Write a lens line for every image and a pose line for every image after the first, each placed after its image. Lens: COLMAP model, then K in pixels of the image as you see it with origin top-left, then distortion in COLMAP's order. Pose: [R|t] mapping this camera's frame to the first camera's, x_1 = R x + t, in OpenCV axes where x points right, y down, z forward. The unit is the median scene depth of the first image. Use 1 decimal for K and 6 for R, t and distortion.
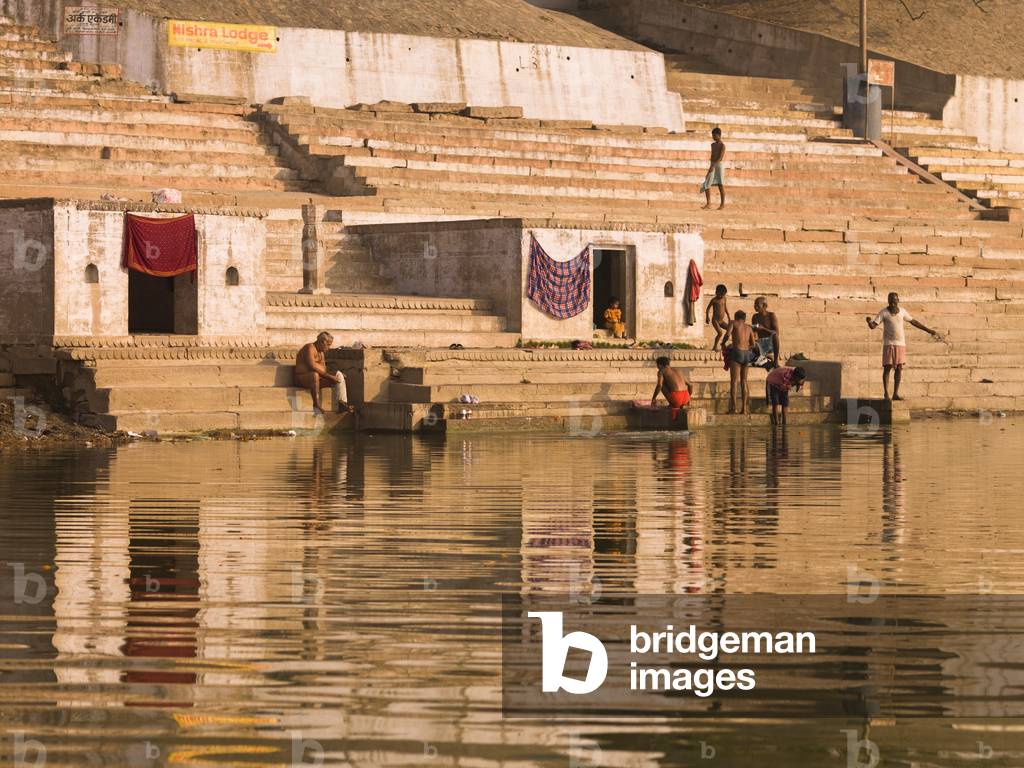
lens RADIAL K [[6749.7, 0, 512.0], [0, 6749.7, 384.0], [0, 0, 1]] dist [-0.489116, -19.529772]
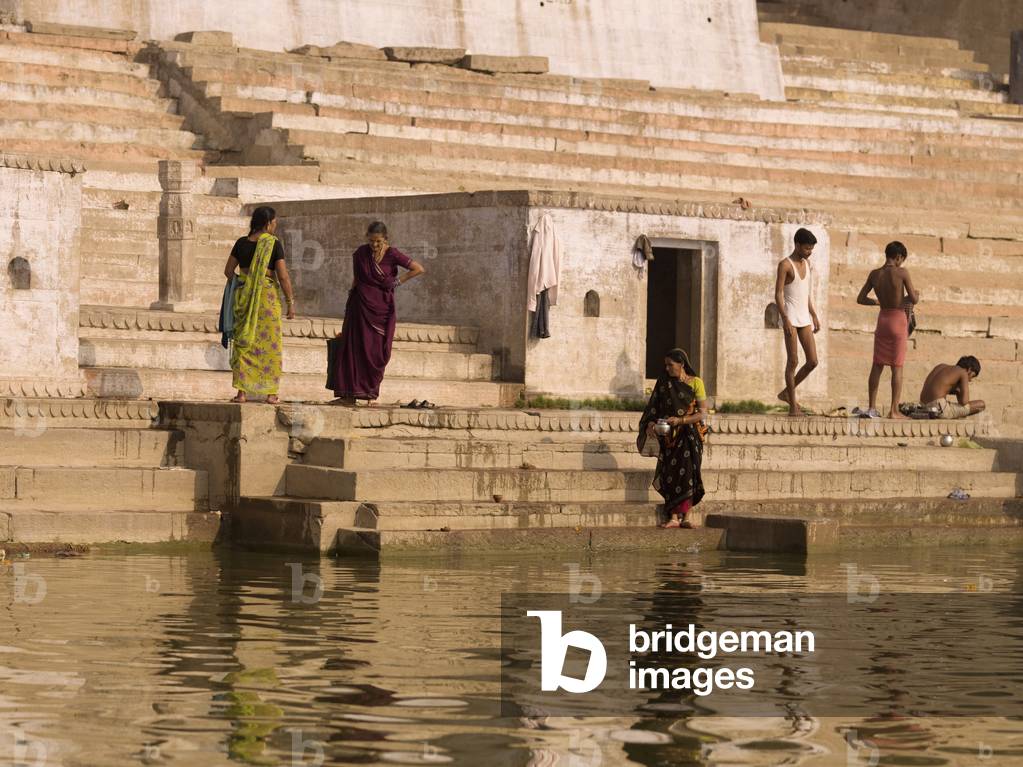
lens RADIAL K [[6743.1, 0, 511.5], [0, 6743.1, 383.5], [0, 0, 1]] dist [-0.489116, -19.529772]
pose [[0.999802, 0.018206, -0.008041, 0.004119], [-0.018286, 0.999783, -0.009987, -0.001300], [0.007857, 0.010132, 0.999918, 0.335241]]
